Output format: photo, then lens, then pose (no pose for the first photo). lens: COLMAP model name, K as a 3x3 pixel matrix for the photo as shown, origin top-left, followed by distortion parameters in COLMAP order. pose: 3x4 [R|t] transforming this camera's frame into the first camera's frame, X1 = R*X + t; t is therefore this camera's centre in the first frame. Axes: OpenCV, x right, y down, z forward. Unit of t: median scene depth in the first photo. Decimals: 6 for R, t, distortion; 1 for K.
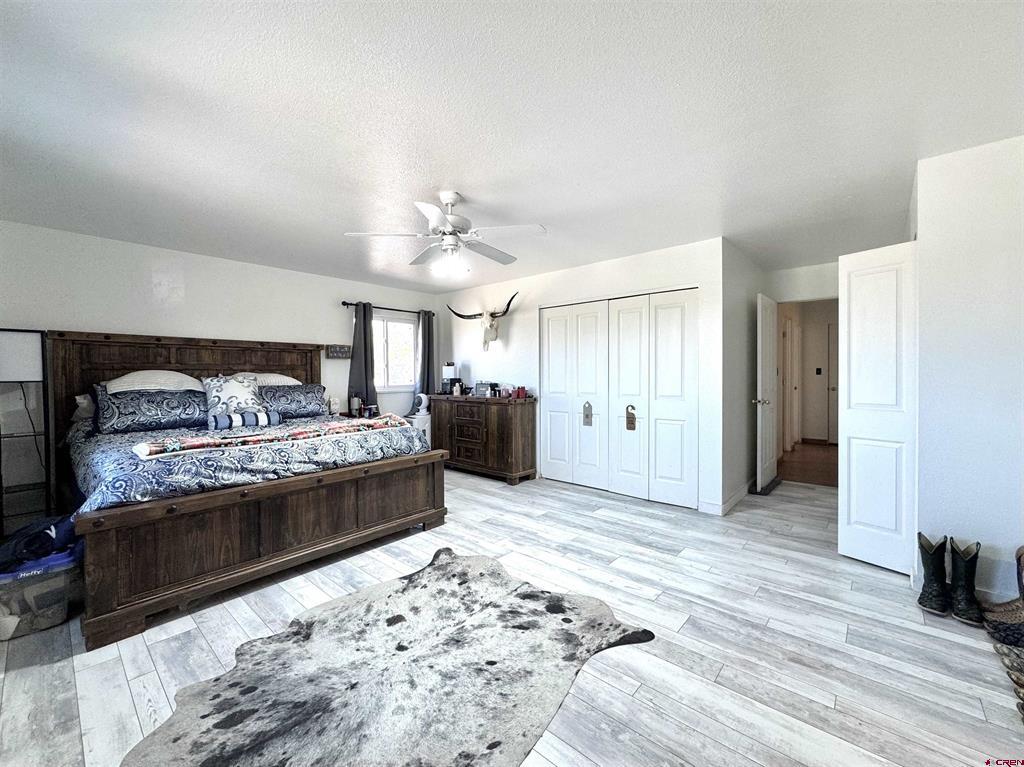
lens RADIAL K [[414.0, 0, 515.8], [0, 414.0, 378.8], [0, 0, 1]] dist [-0.003815, 0.000299]
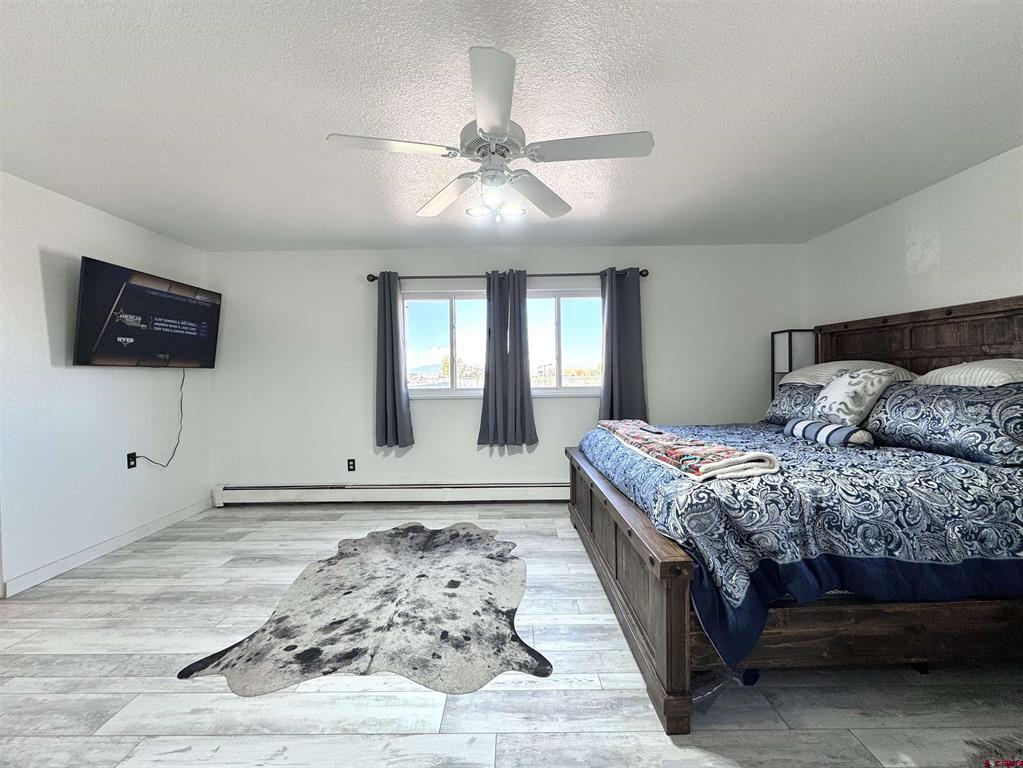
lens RADIAL K [[415.3, 0, 508.7], [0, 415.3, 386.7], [0, 0, 1]] dist [-0.007863, 0.001350]
pose [[-0.760824, 0.035338, -0.647995, 0.226102], [0.010694, 0.999063, 0.041926, -0.012228], [0.648870, 0.024969, -0.760490, 1.372115]]
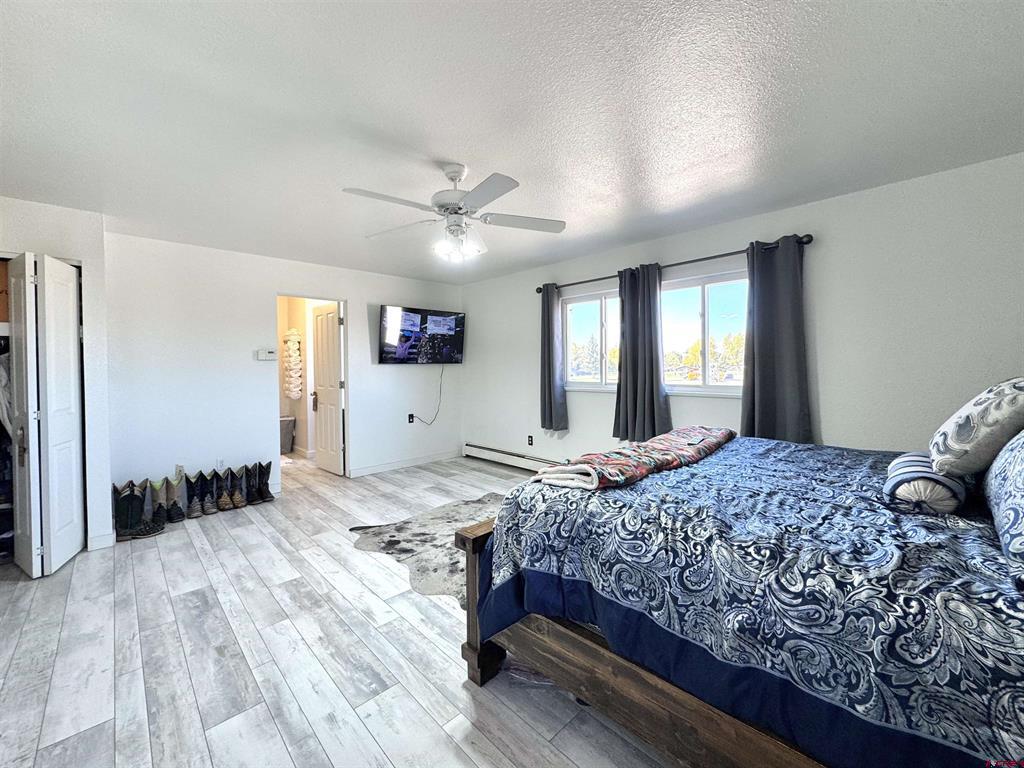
lens RADIAL K [[414.0, 0, 511.2], [0, 414.0, 373.5], [0, 0, 1]] dist [-0.003815, 0.000299]
pose [[-0.995350, 0.016993, 0.094810, -0.319537], [0.020080, 0.999296, 0.031700, -0.034172], [-0.094205, 0.033457, -0.994990, 1.692512]]
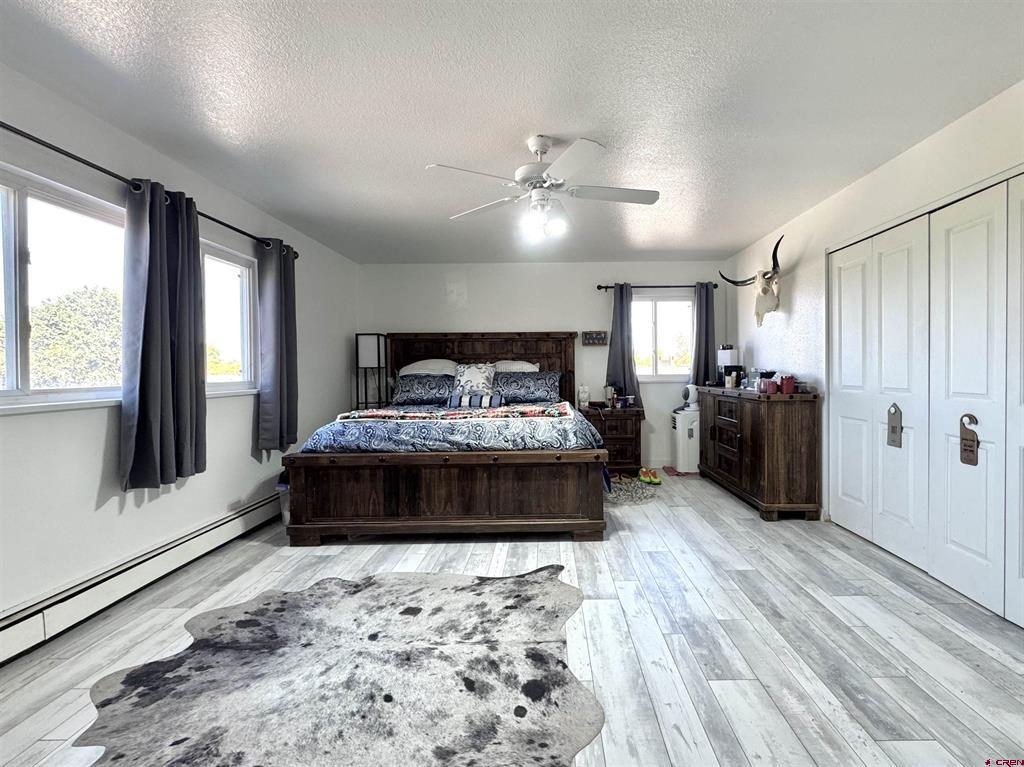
lens RADIAL K [[456.7, 0, 555.9], [0, 456.7, 373.7], [0, 0, 1]] dist [-0.004376, 0.000394]
pose [[0.667466, 0.003027, -0.744634, 0.492933], [-0.002599, 0.999995, 0.001735, 0.024220], [0.744636, 0.000777, 0.667471, 0.380468]]
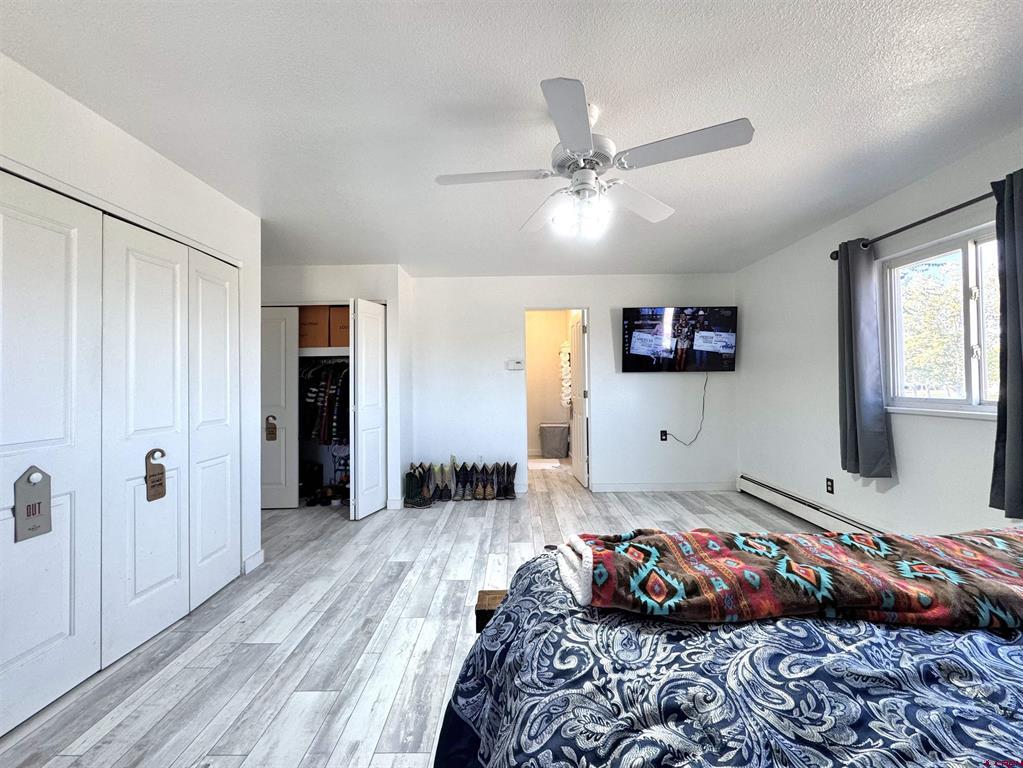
lens RADIAL K [[415.3, 0, 513.2], [0, 415.3, 374.9], [0, 0, 1]] dist [-0.007863, 0.001350]
pose [[-0.648114, 0.027134, 0.761060, -0.528047], [0.025797, 0.999574, -0.013669, -0.010425], [-0.761106, 0.010774, -0.648538, 1.384078]]
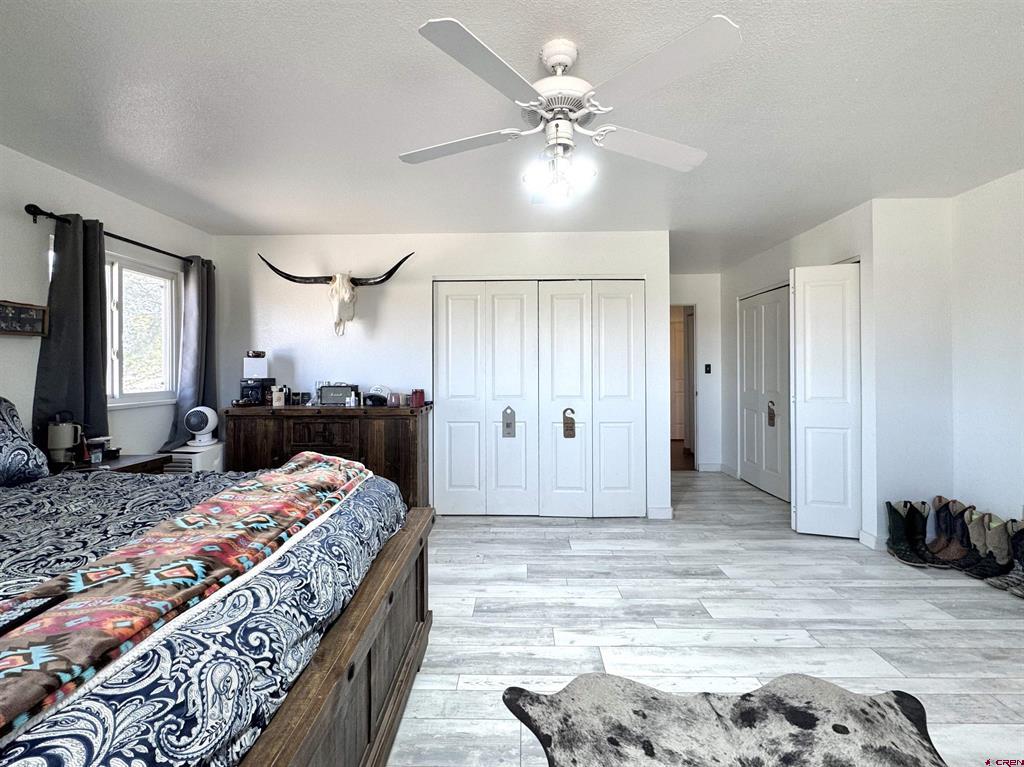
lens RADIAL K [[436.6, 0, 512.7], [0, 436.6, 367.5], [0, 0, 1]] dist [0.000565, -0.000654]
pose [[0.769376, 0.006555, 0.638763, -0.527952], [0.007487, 0.999786, -0.019277, -0.004341], [-0.638753, 0.019614, 0.769162, 0.539706]]
